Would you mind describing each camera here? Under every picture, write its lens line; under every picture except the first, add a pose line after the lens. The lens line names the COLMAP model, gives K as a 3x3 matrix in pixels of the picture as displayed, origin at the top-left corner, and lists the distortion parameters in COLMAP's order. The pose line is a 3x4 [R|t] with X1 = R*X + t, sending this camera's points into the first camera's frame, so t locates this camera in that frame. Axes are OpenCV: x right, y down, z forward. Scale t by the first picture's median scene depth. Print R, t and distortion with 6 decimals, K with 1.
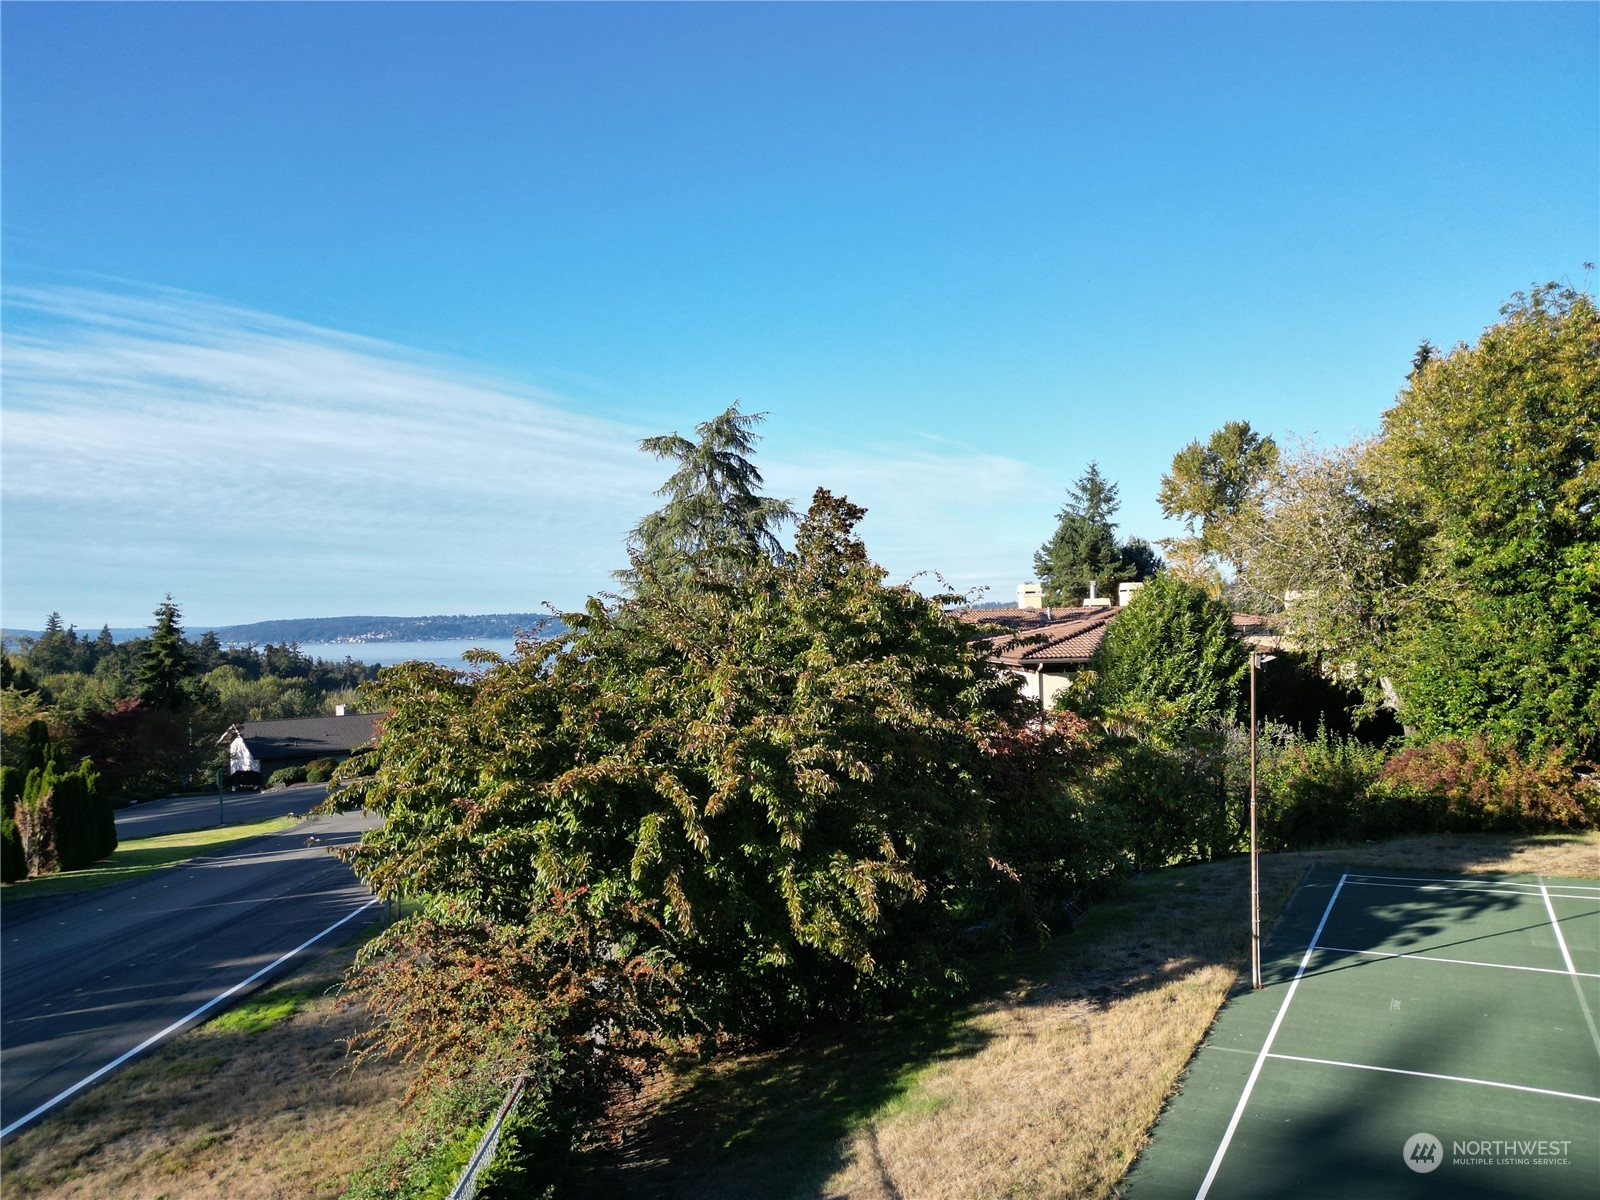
lens RADIAL K [[1111.2, 0, 794.9], [0, 1111.2, 605.6], [0, 0, 1]] dist [0.101402, -0.105404]
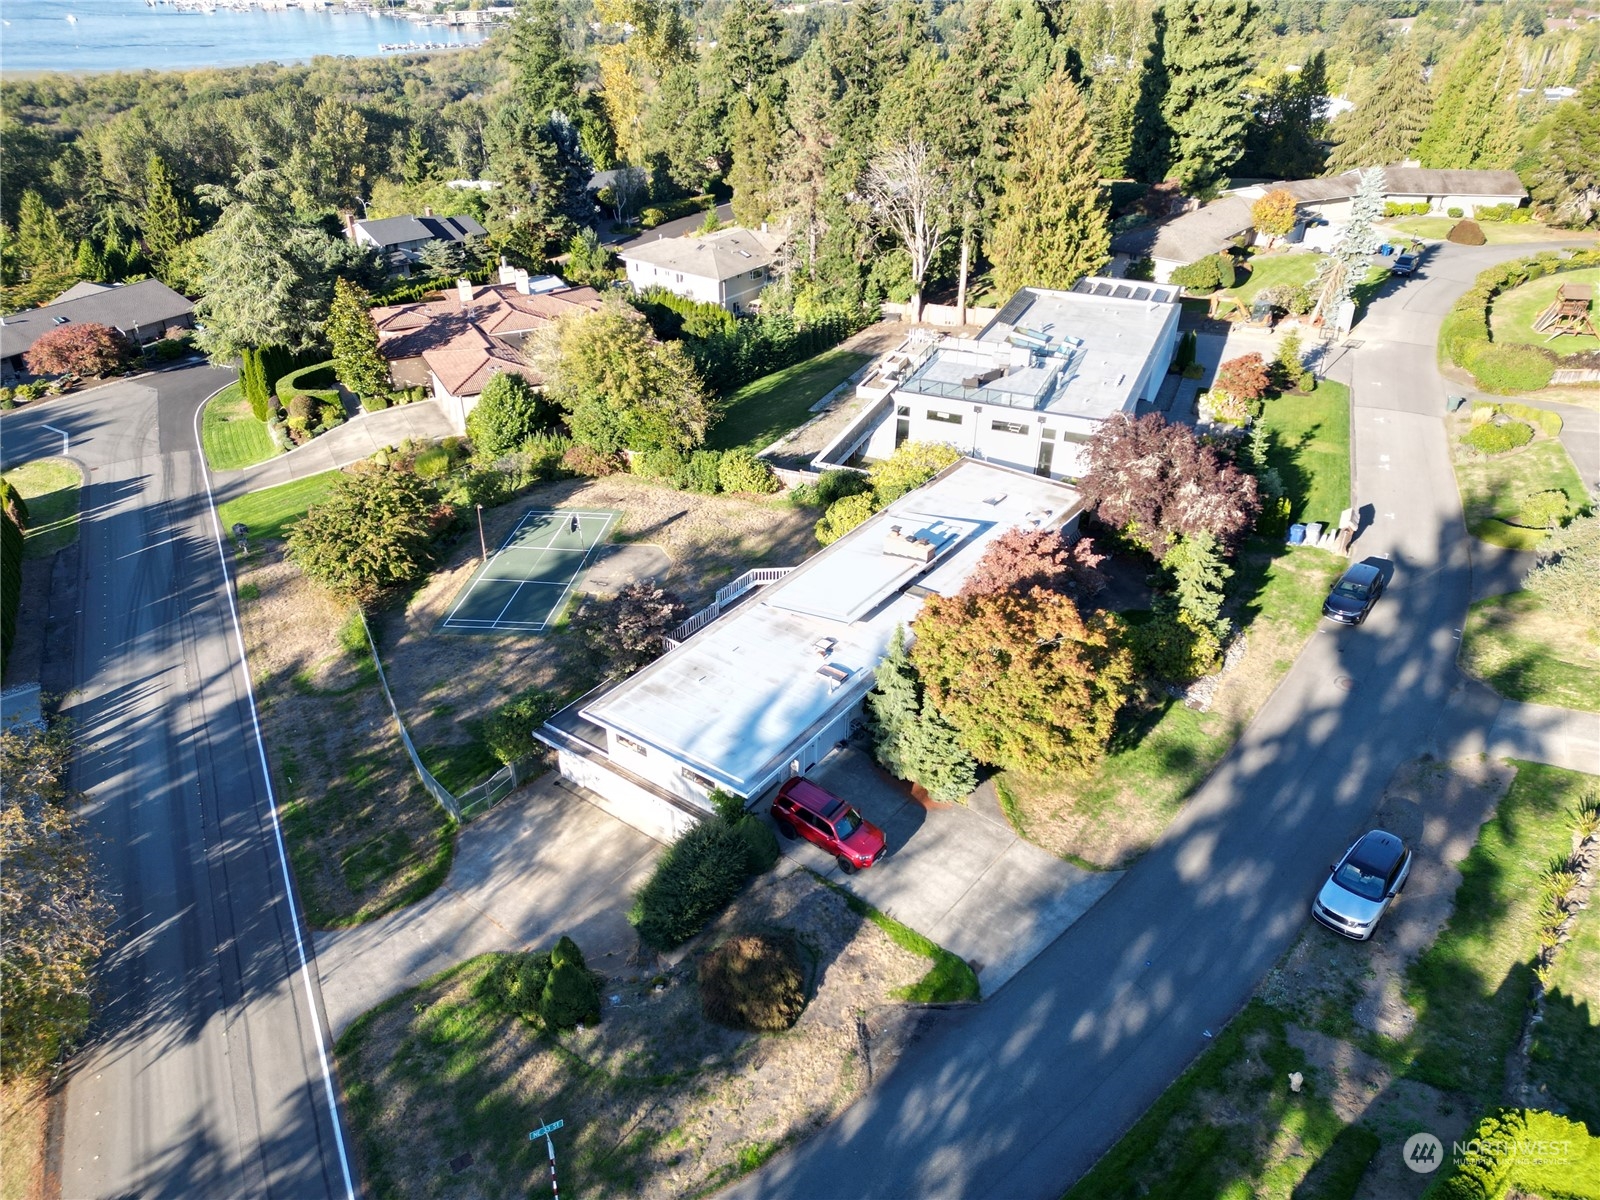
lens RADIAL K [[1115.1, 0, 795.9], [0, 1115.1, 595.8], [0, 0, 1]] dist [0.059719, -0.056658]
pose [[0.918134, -0.178962, 0.353558, -0.053541], [-0.033508, 0.853957, 0.519264, -0.881923], [-0.394852, -0.488601, 0.778050, -1.431168]]
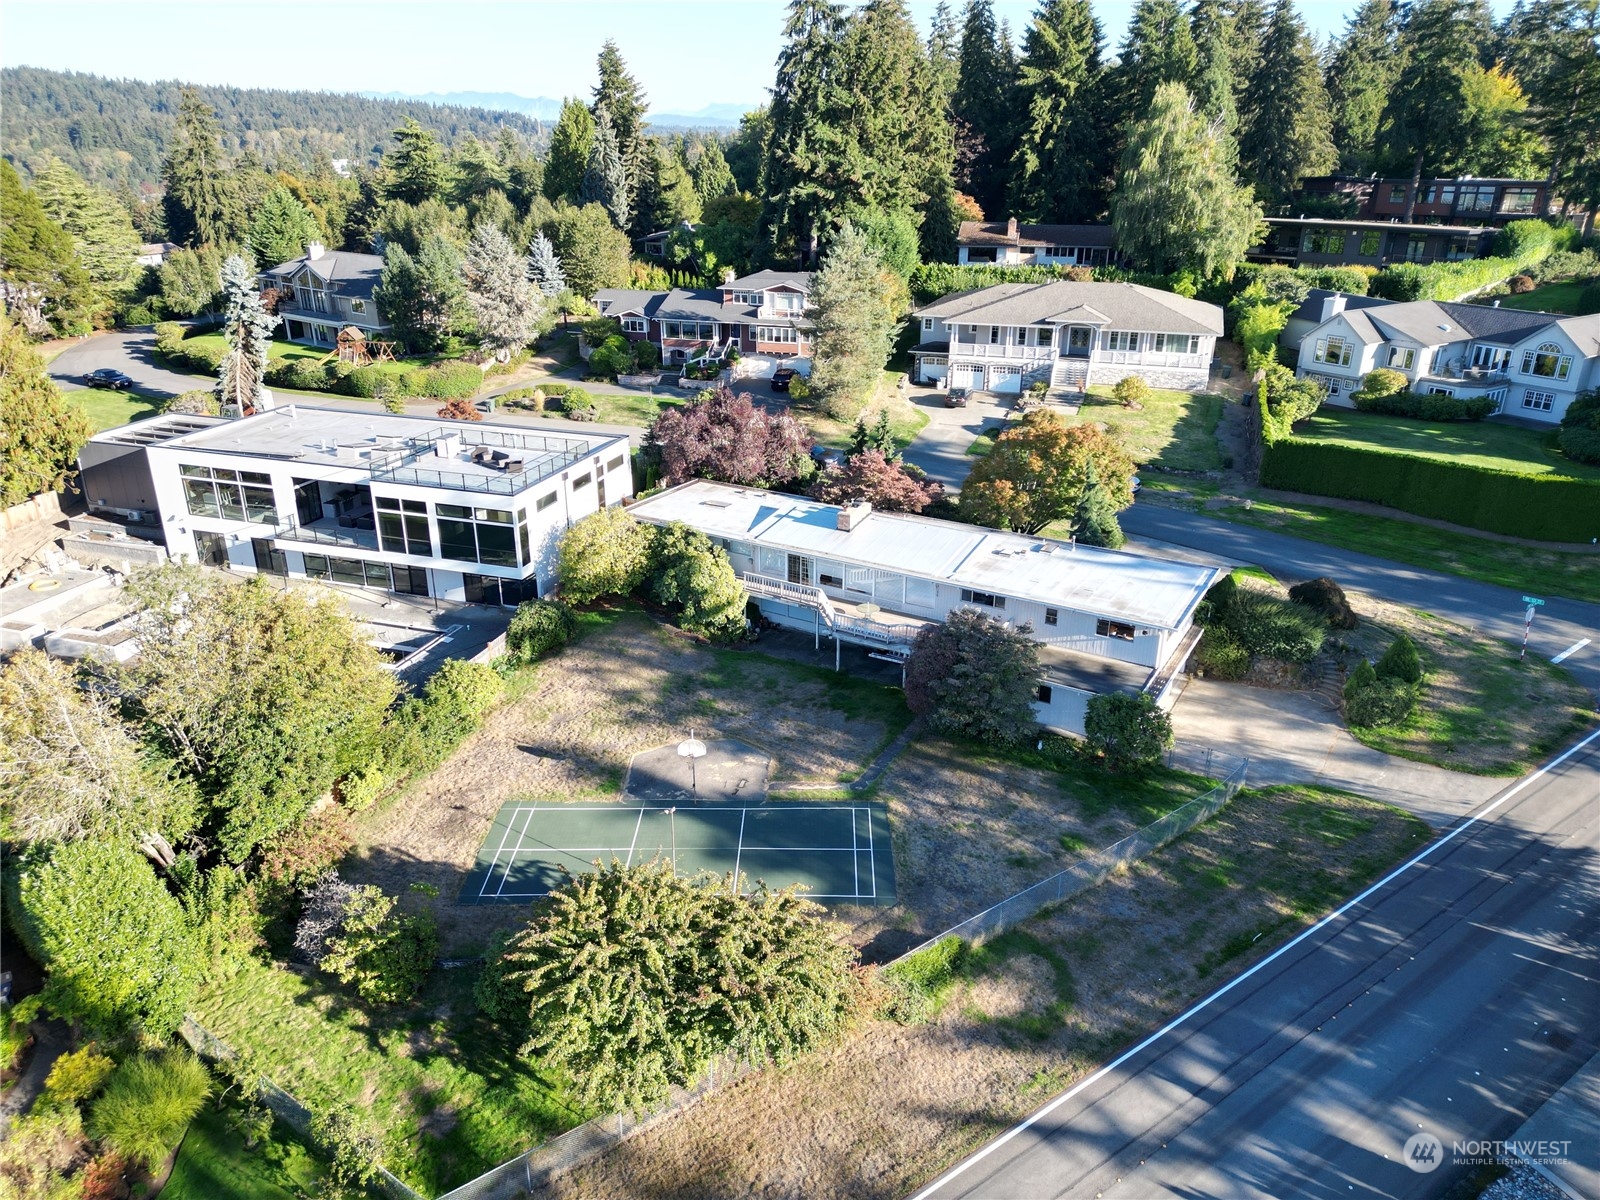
lens RADIAL K [[1103.5, 0, 793.6], [0, 1103.5, 599.5], [0, 0, 1]] dist [0.090143, -0.108071]
pose [[-0.475435, -0.312222, 0.822483, -0.800227], [-0.000140, 0.934932, 0.354827, -0.599262], [-0.879751, 0.168583, -0.444543, 0.750422]]
